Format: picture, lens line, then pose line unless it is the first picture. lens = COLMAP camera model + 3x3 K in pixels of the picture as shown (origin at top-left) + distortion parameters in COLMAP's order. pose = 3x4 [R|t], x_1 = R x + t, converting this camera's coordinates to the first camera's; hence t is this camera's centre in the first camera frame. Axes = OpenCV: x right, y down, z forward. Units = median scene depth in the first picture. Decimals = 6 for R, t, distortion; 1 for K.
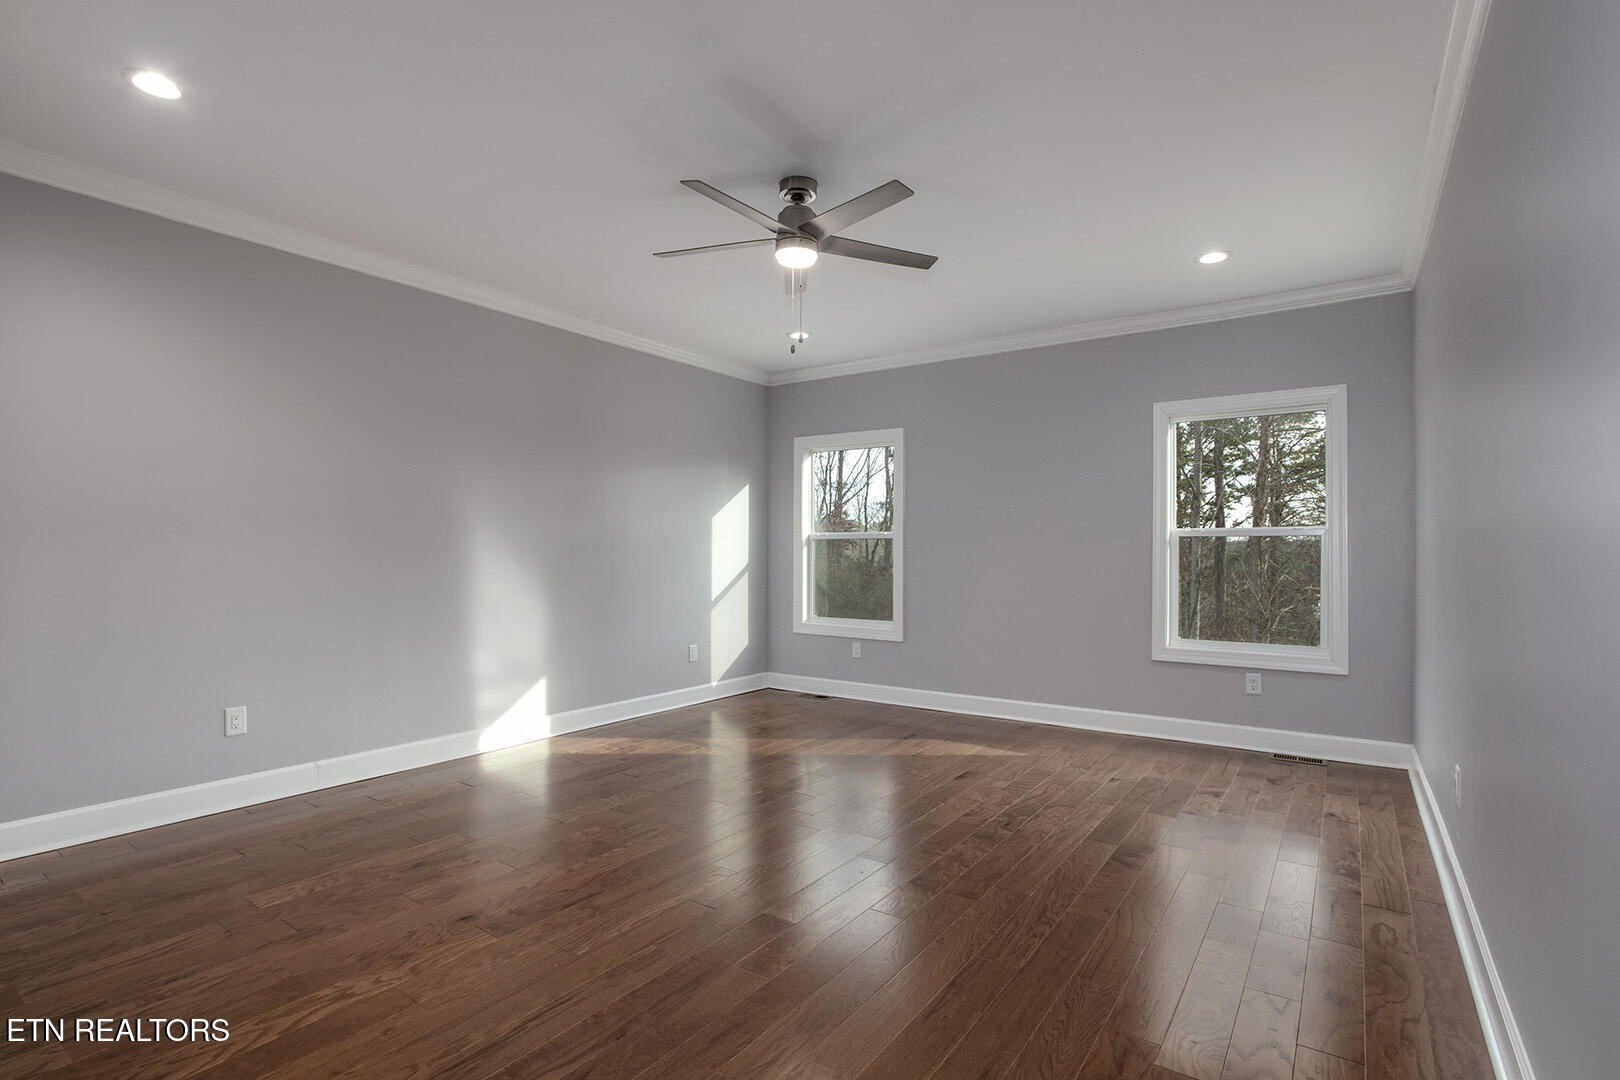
lens RADIAL K [[772.5, 0, 810.1], [0, 772.5, 553.4], [0, 0, 1]] dist [-0.026682, 0.010045]
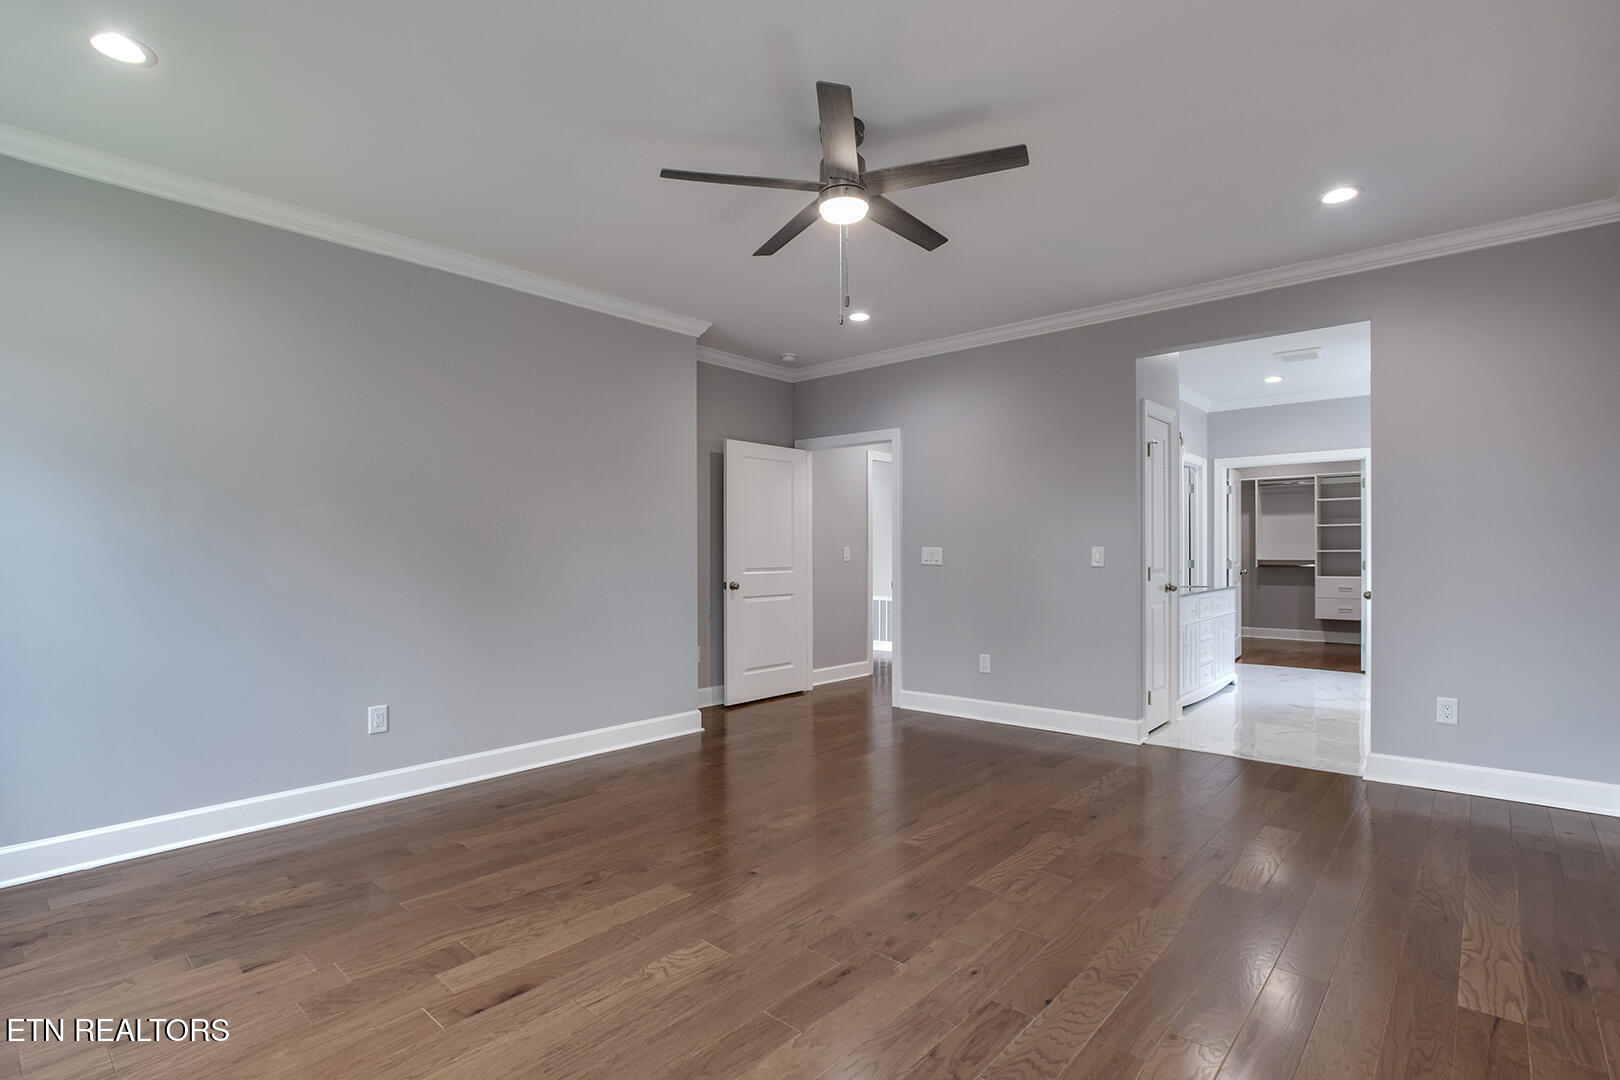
lens RADIAL K [[772.5, 0, 810.1], [0, 772.5, 553.4], [0, 0, 1]] dist [-0.026682, 0.010045]
pose [[-0.993659, 0.001994, 0.112416, -0.076500], [0.001941, 0.999998, -0.000583, 0.000567], [-0.112417, -0.000361, -0.993661, 1.869172]]
